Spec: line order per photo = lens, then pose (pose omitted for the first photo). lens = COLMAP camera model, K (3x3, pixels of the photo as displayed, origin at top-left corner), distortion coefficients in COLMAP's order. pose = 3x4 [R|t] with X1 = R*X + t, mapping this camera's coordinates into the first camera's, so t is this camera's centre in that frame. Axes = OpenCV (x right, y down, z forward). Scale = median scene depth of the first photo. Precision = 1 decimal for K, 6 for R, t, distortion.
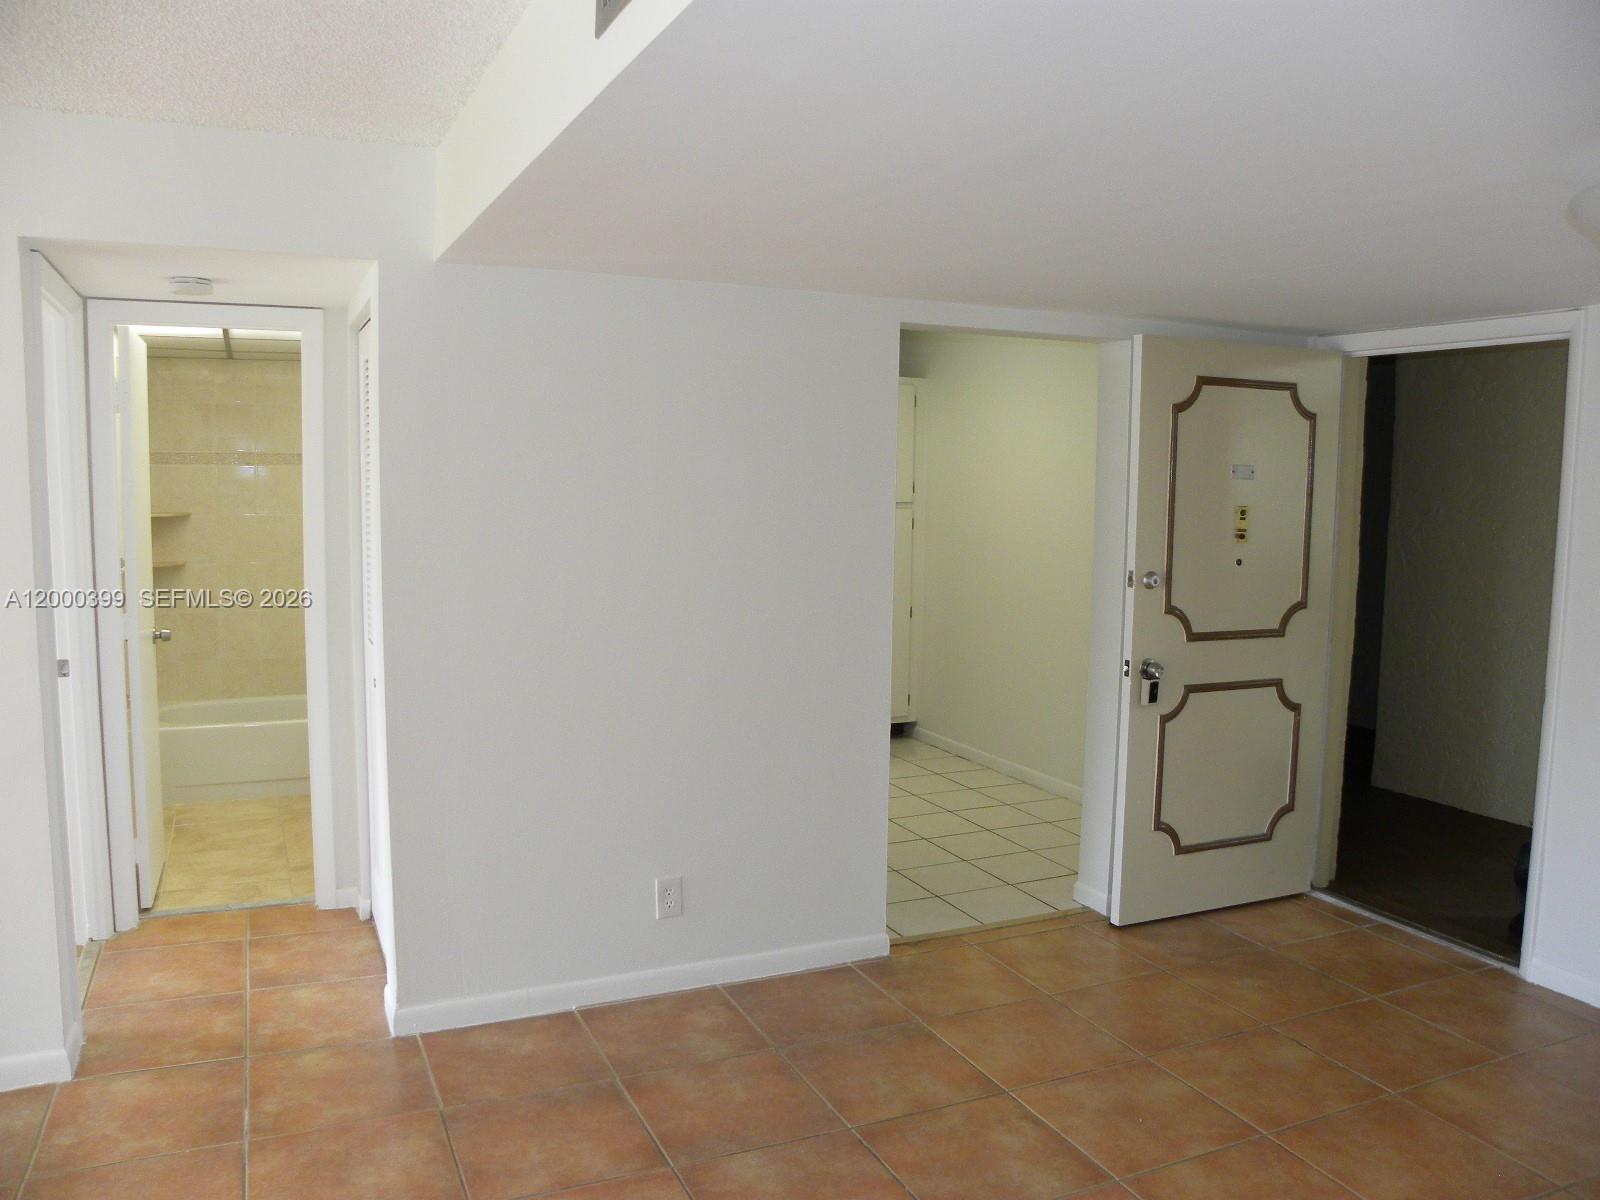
lens RADIAL K [[1235.8, 0, 796.7], [0, 1235.8, 604.0], [0, 0, 1]] dist [-0.131813, 0.068343]
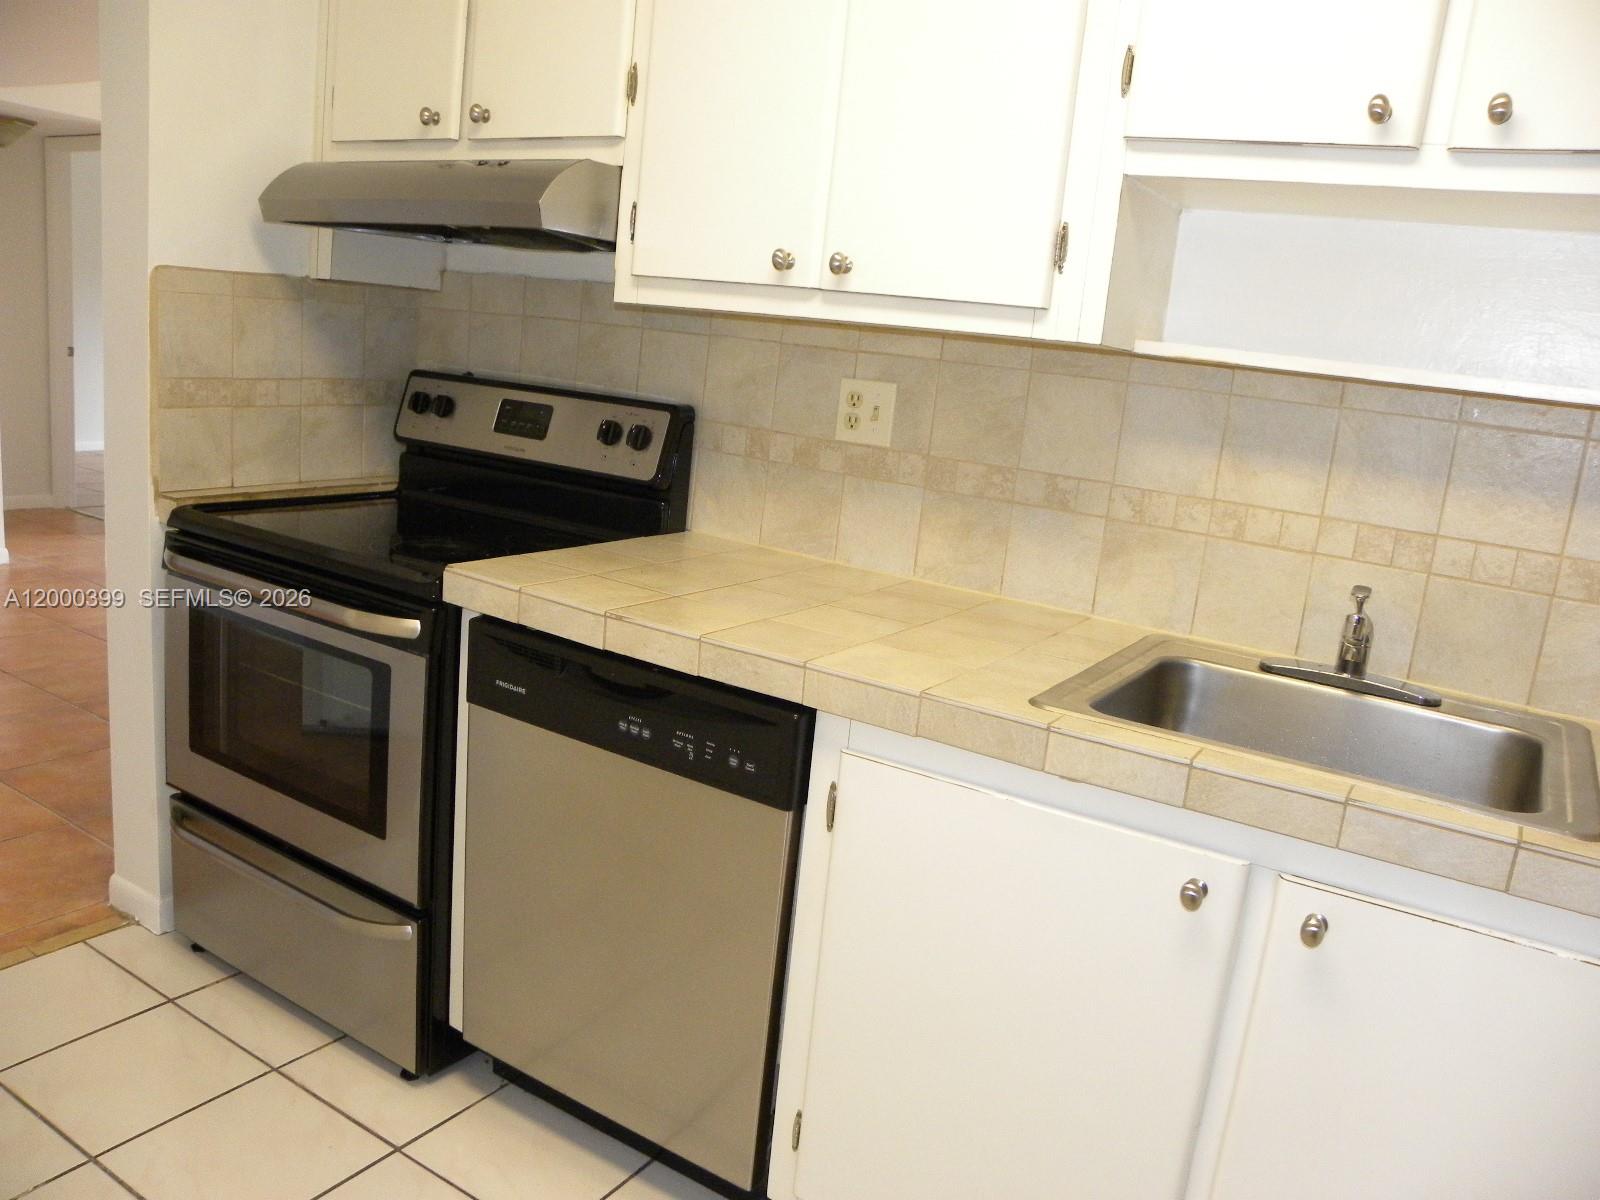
lens RADIAL K [[1235.8, 0, 792.4], [0, 1235.8, 602.4], [0, 0, 1]] dist [-0.131813, 0.068343]
pose [[-0.833658, 0.024438, -0.551740, 0.125651], [-0.159494, 0.945801, 0.282881, -0.121255], [0.528749, 0.323826, -0.784577, 1.767052]]
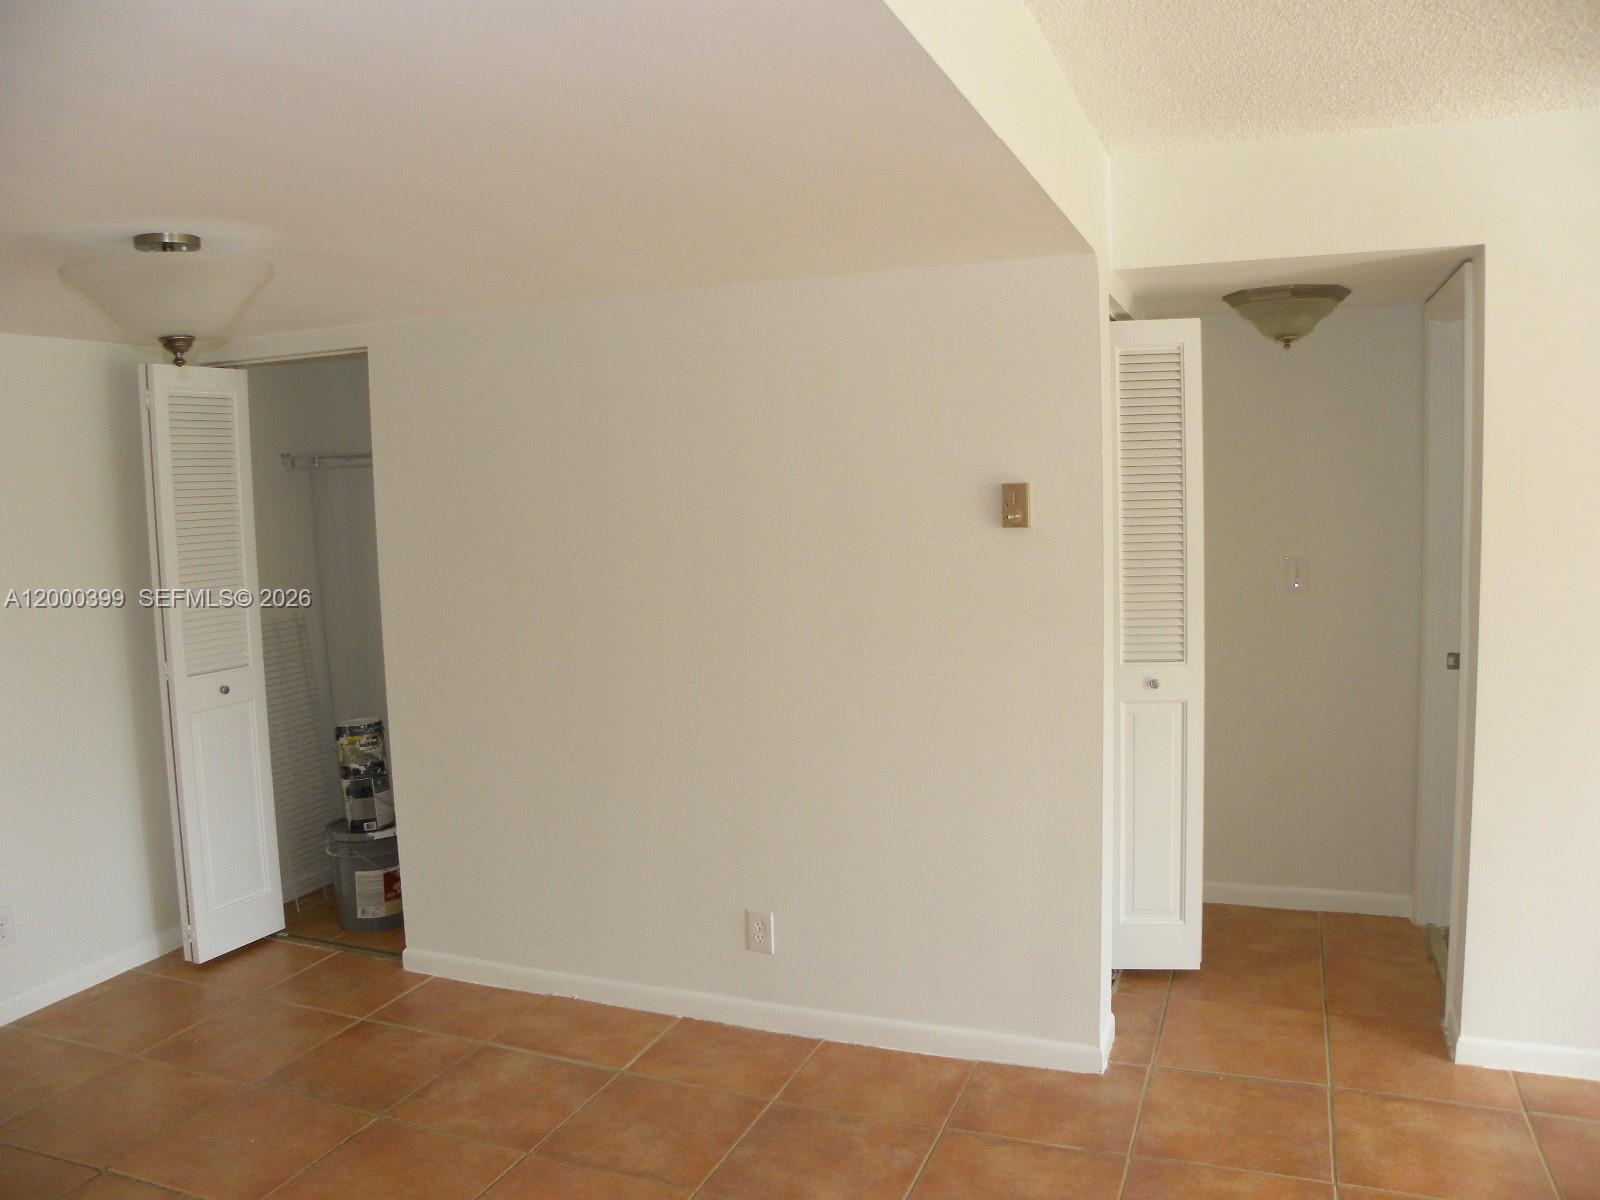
lens RADIAL K [[1235.8, 0, 796.1], [0, 1235.8, 596.0], [0, 0, 1]] dist [-0.131813, 0.068343]
pose [[-0.699373, -0.056059, 0.712555, -0.309045], [0.095802, 0.980572, 0.171175, -0.087048], [-0.708307, 0.187979, -0.680415, 0.734013]]
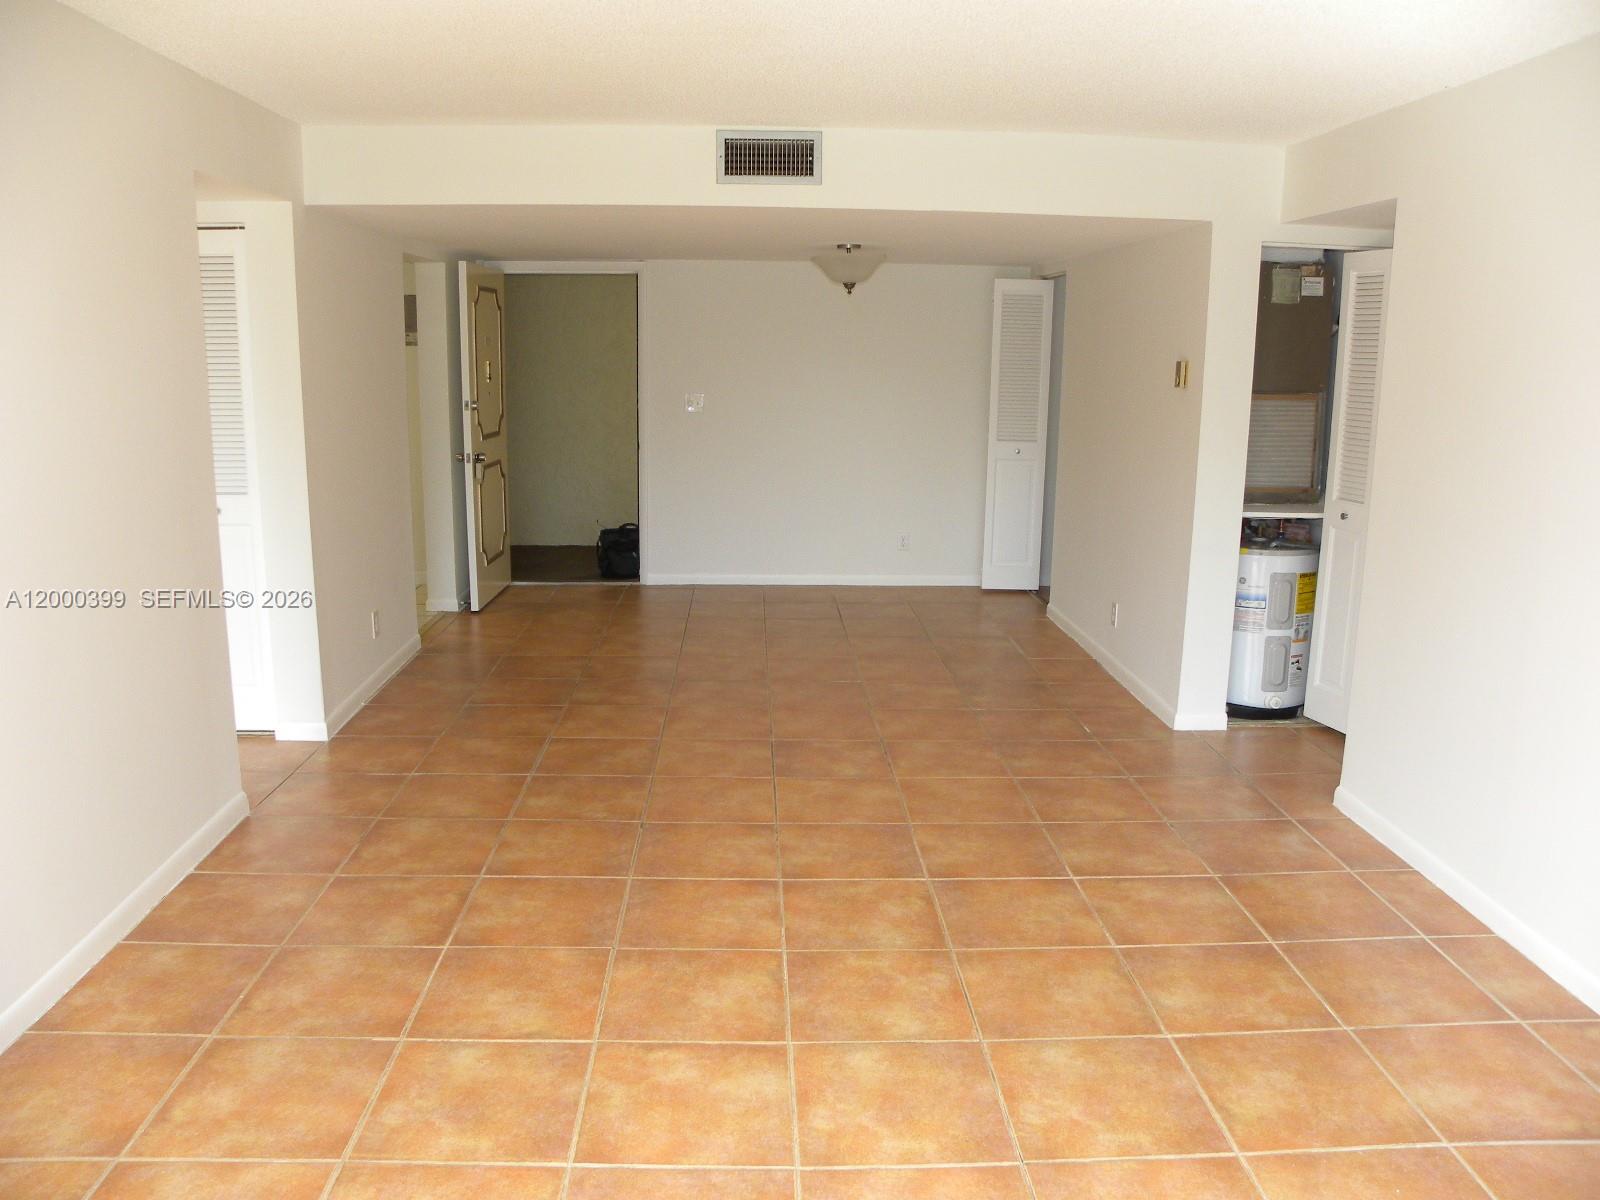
lens RADIAL K [[1235.8, 0, 792.4], [0, 1235.8, 599.5], [0, 0, 1]] dist [-0.131813, 0.068343]
pose [[0.371215, -0.190734, 0.908746, -1.292963], [0.081786, 0.981588, 0.172614, -0.012740], [-0.924938, 0.010246, 0.379979, -0.073474]]
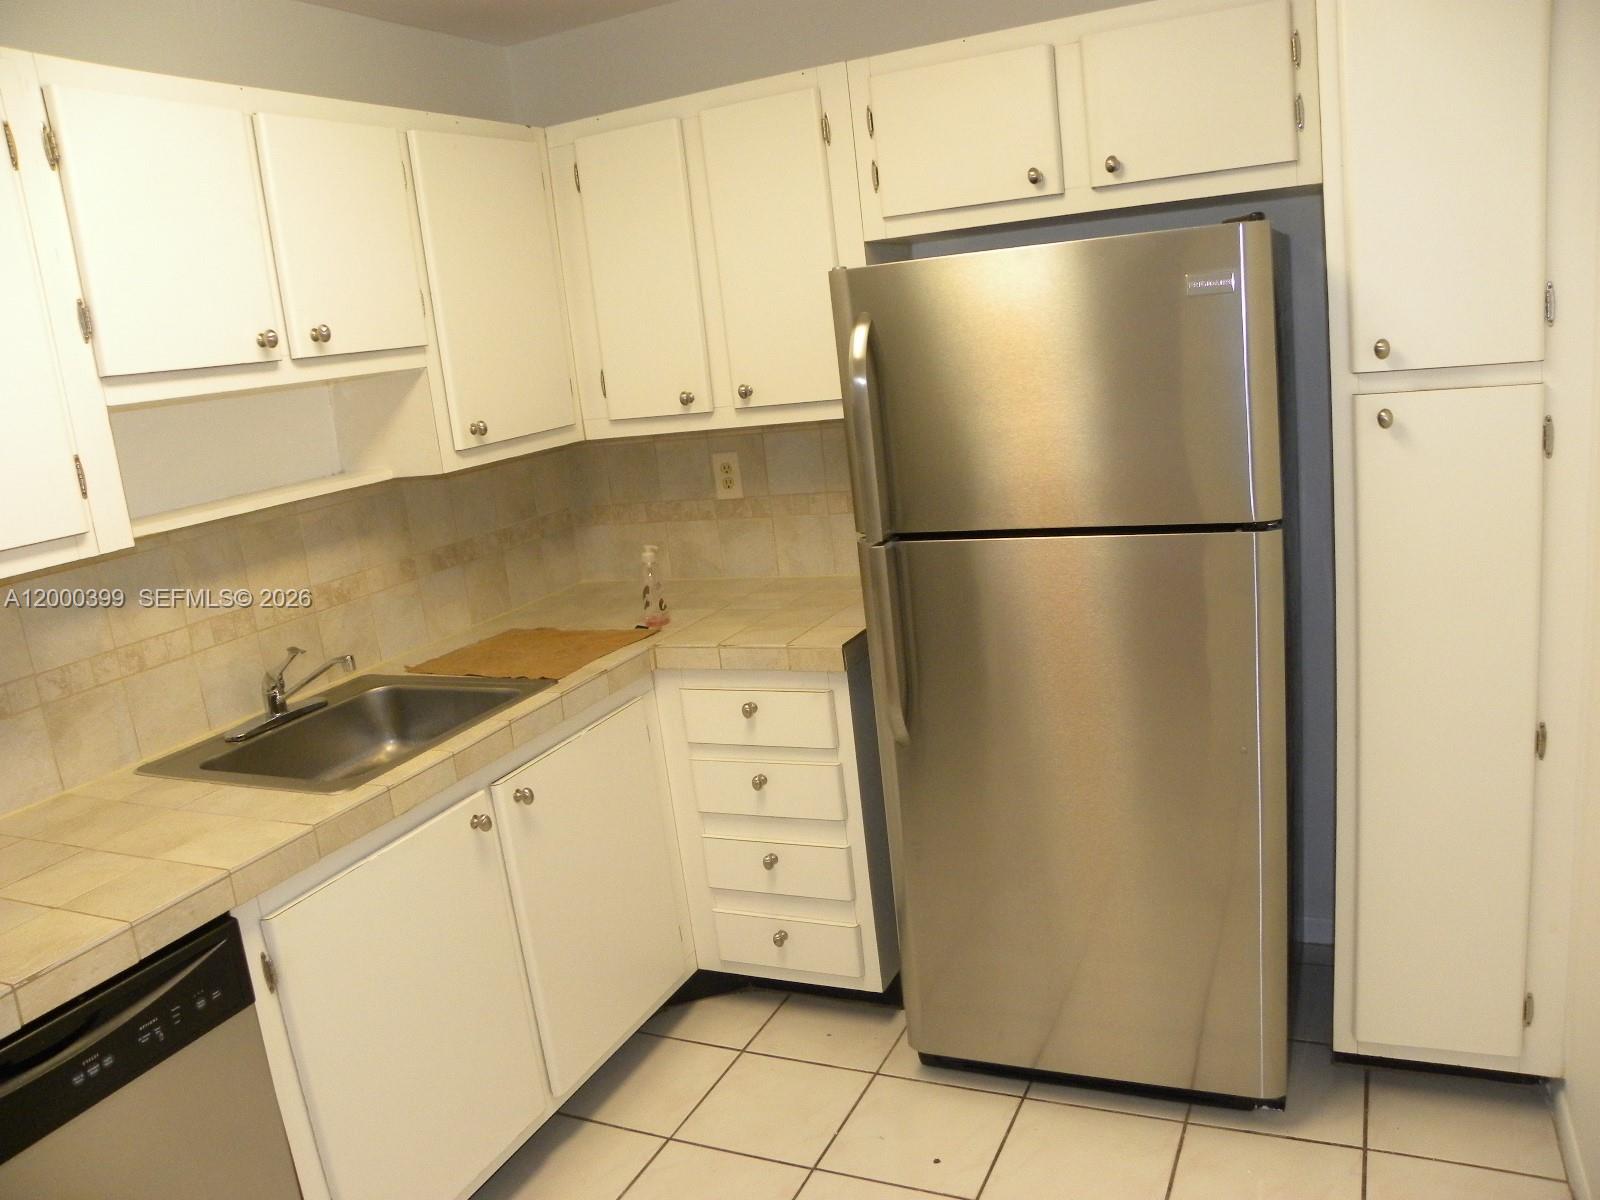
lens RADIAL K [[1235.8, 0, 800.8], [0, 1235.8, 596.7], [0, 0, 1]] dist [-0.131813, 0.068343]
pose [[0.647070, 0.081477, -0.758065, 0.364831], [0.040384, 0.989215, 0.140792, -0.141834], [0.761361, -0.121716, 0.636801, 1.341067]]
